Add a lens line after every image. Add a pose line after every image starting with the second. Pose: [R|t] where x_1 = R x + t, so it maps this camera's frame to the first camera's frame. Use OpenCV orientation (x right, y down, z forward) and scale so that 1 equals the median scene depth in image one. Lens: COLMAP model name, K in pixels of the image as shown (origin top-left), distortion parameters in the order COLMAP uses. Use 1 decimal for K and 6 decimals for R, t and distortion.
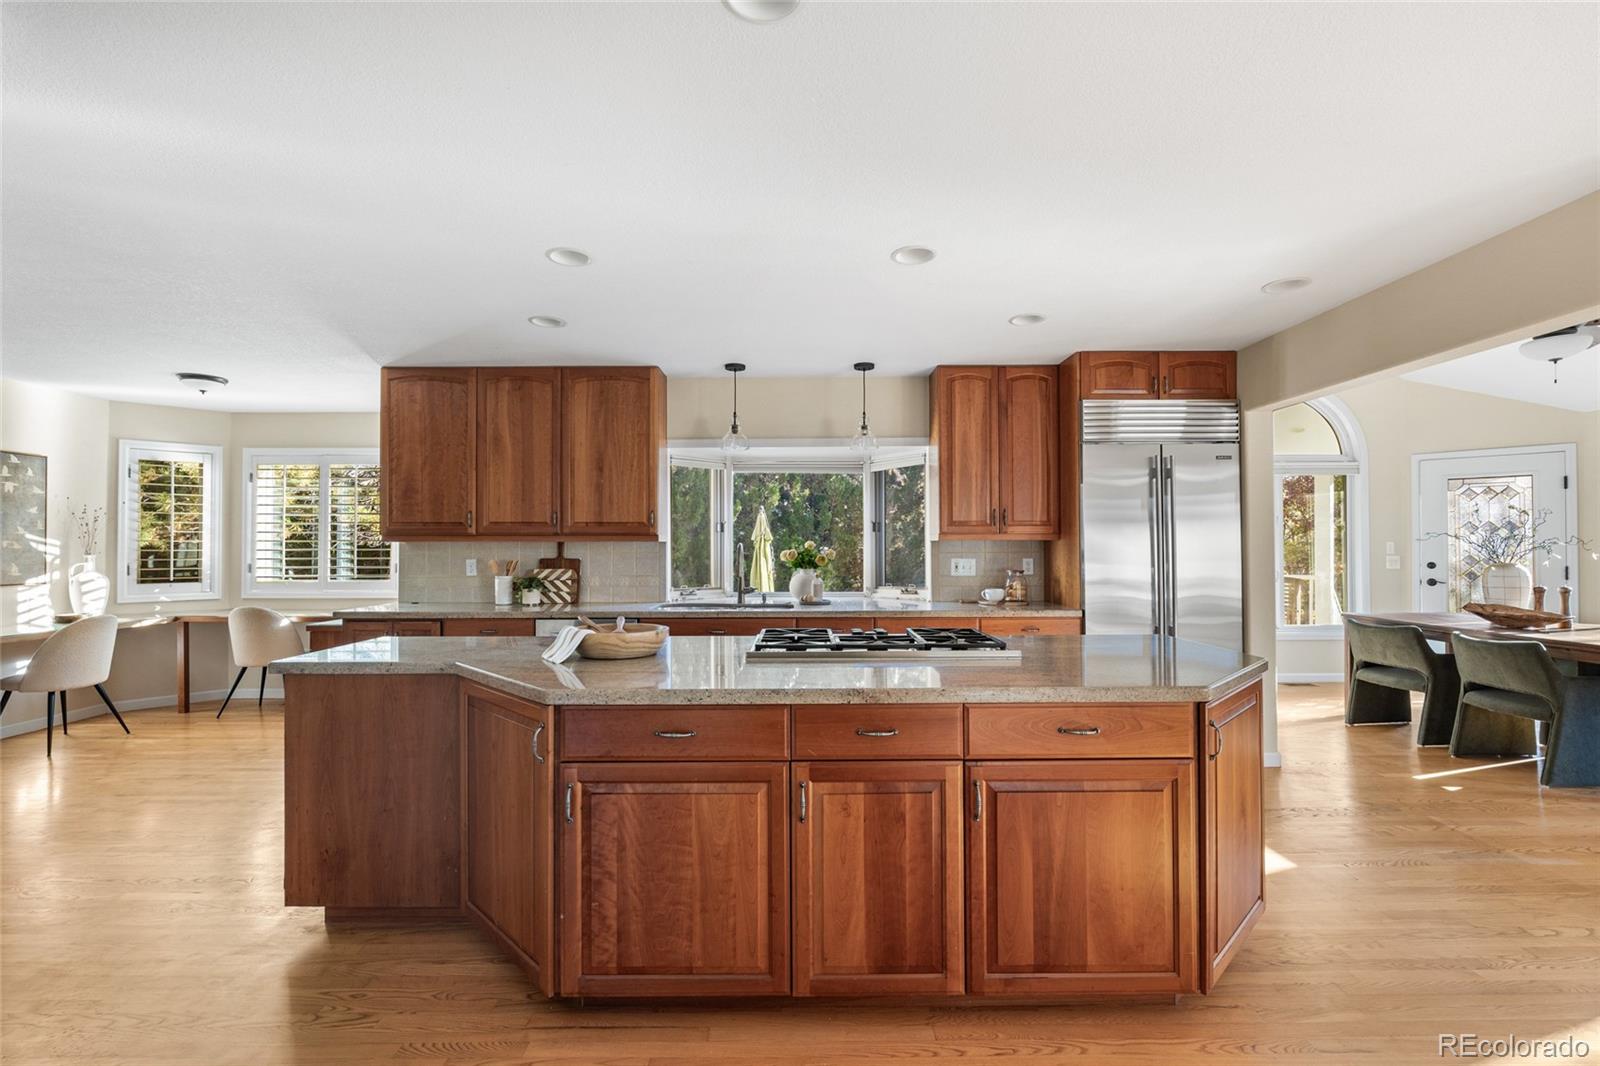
lens RADIAL K [[713.5, 0, 792.2], [0, 713.5, 539.2], [0, 0, 1]] dist [0.002669, -0.000025]
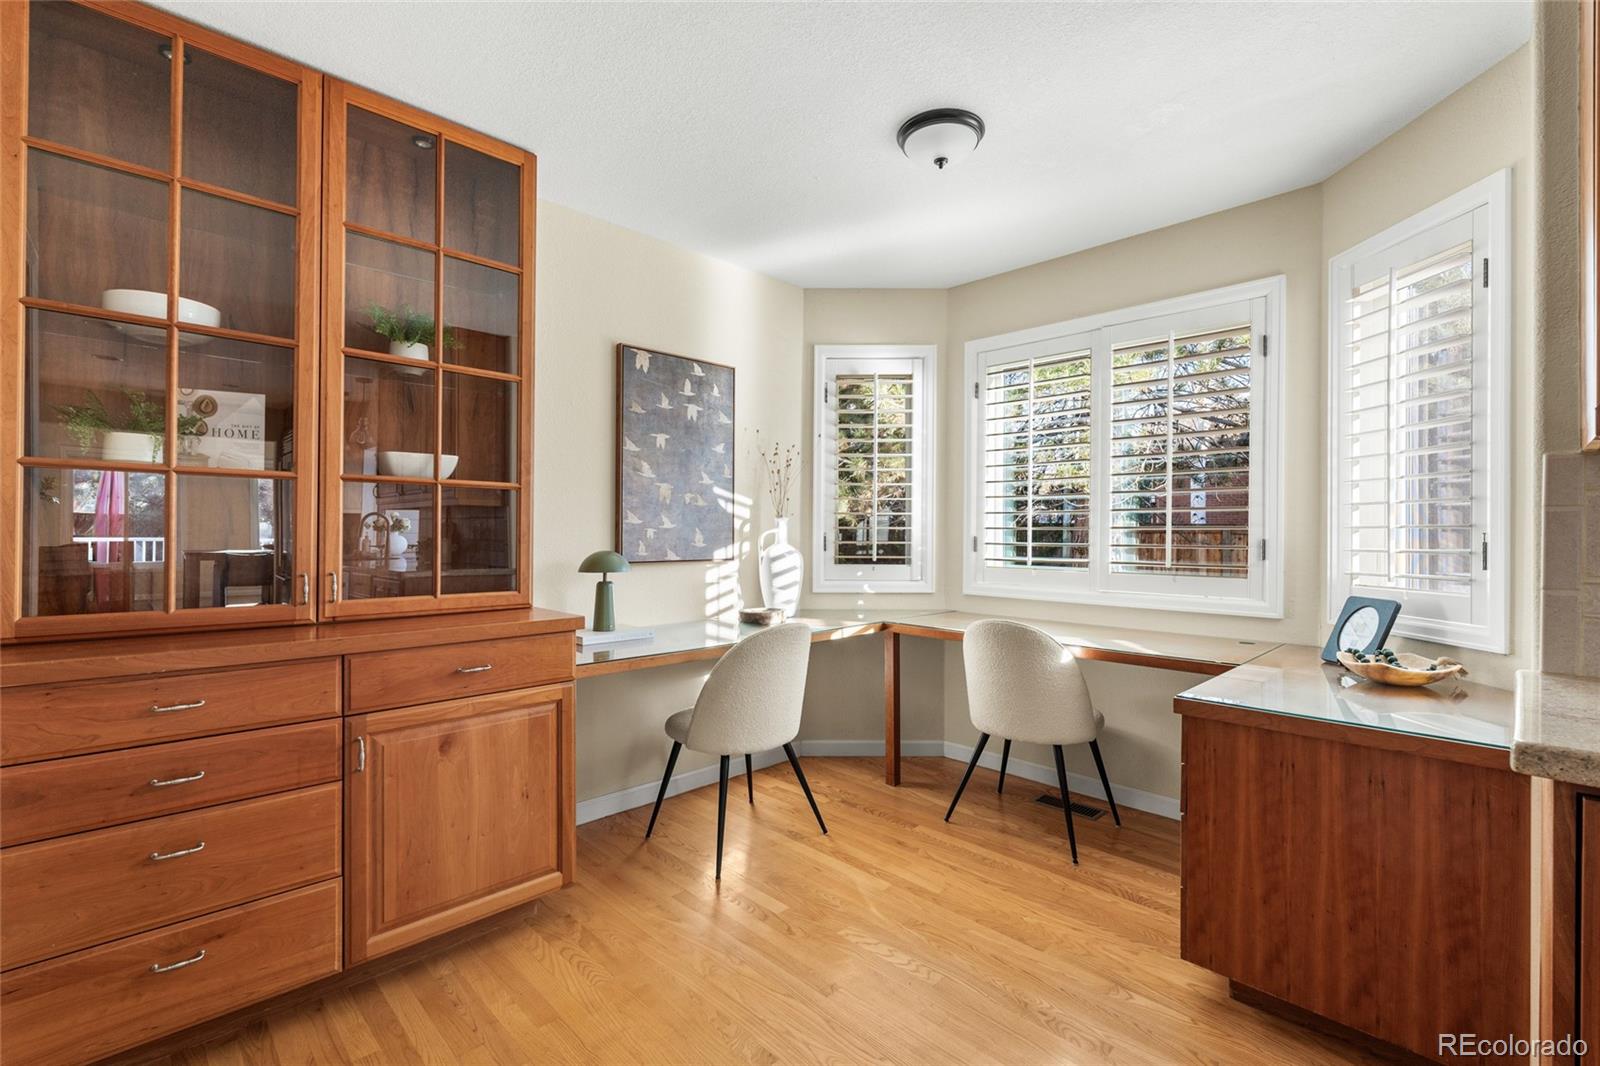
lens RADIAL K [[713.5, 0, 797.0], [0, 713.5, 530.7], [0, 0, 1]] dist [0.002669, -0.000025]
pose [[0.702810, 0.003646, -0.711368, -0.505314], [0.003075, 0.999962, 0.008163, 0.027965], [0.711371, -0.007924, 0.702772, 0.548225]]
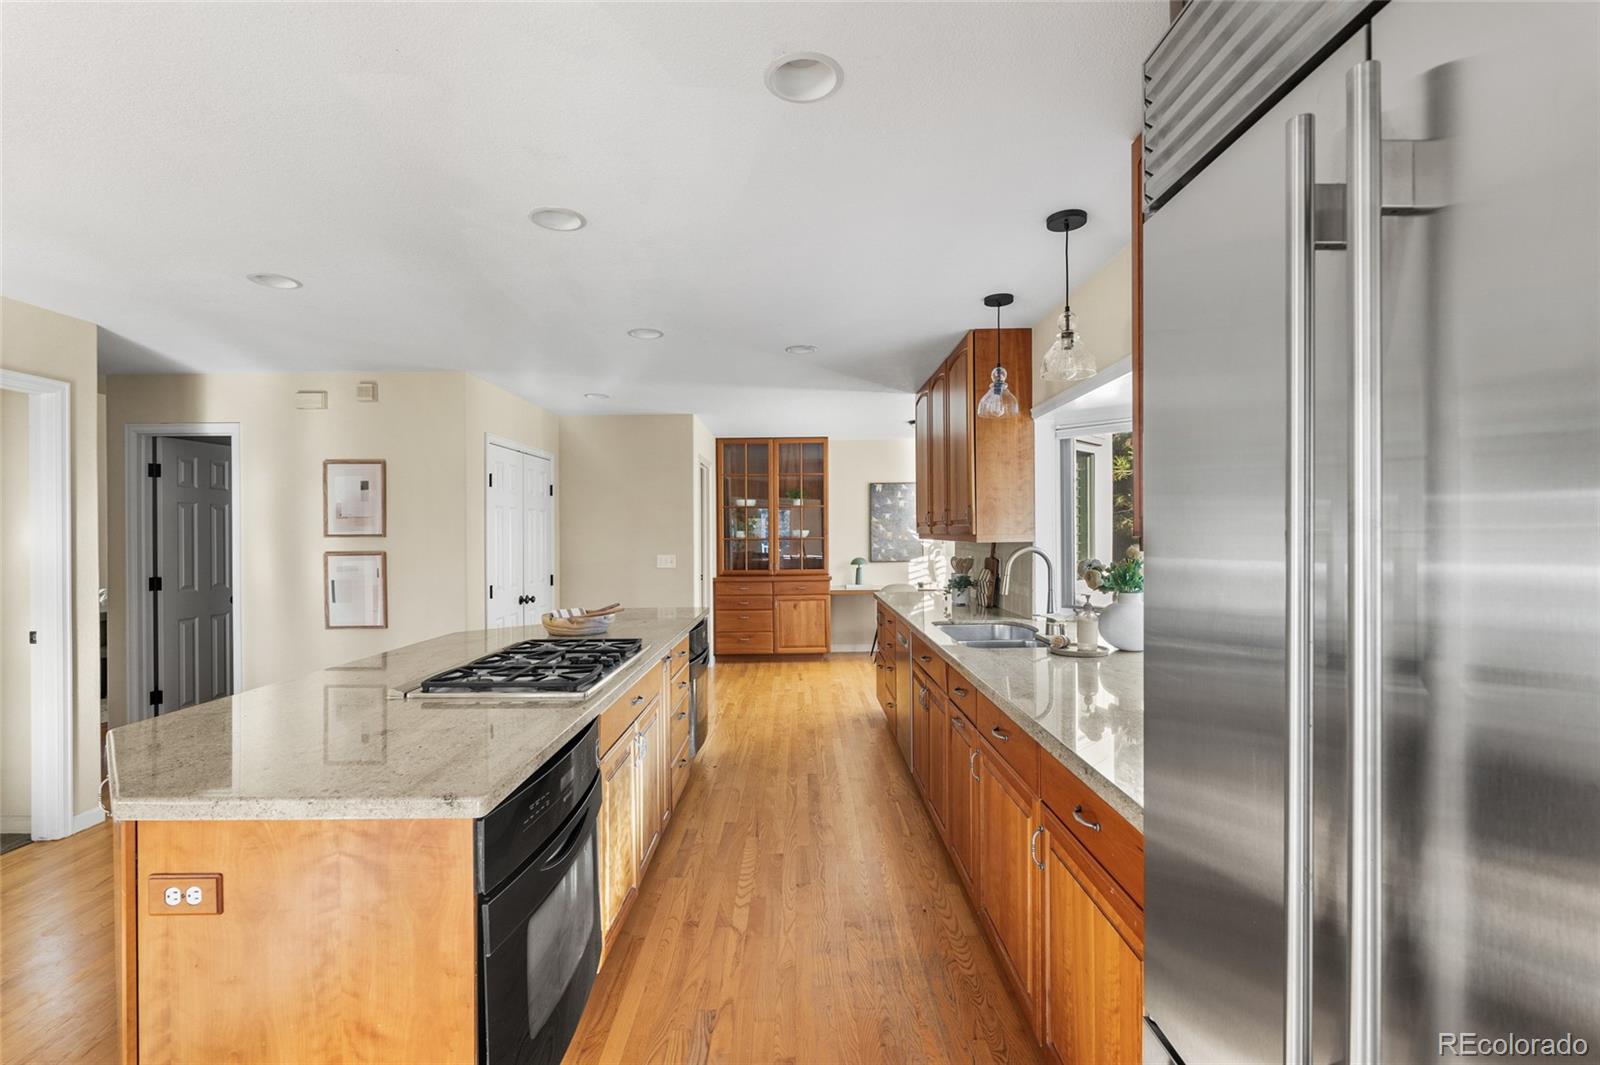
lens RADIAL K [[713.5, 0, 800.0], [0, 713.5, 534.6], [0, 0, 1]] dist [0.002669, -0.000025]
pose [[0.002193, 0.003268, -0.999992, 0.529969], [0.016018, 0.999866, 0.003303, -0.008727], [0.999869, -0.016025, 0.002141, 0.683102]]
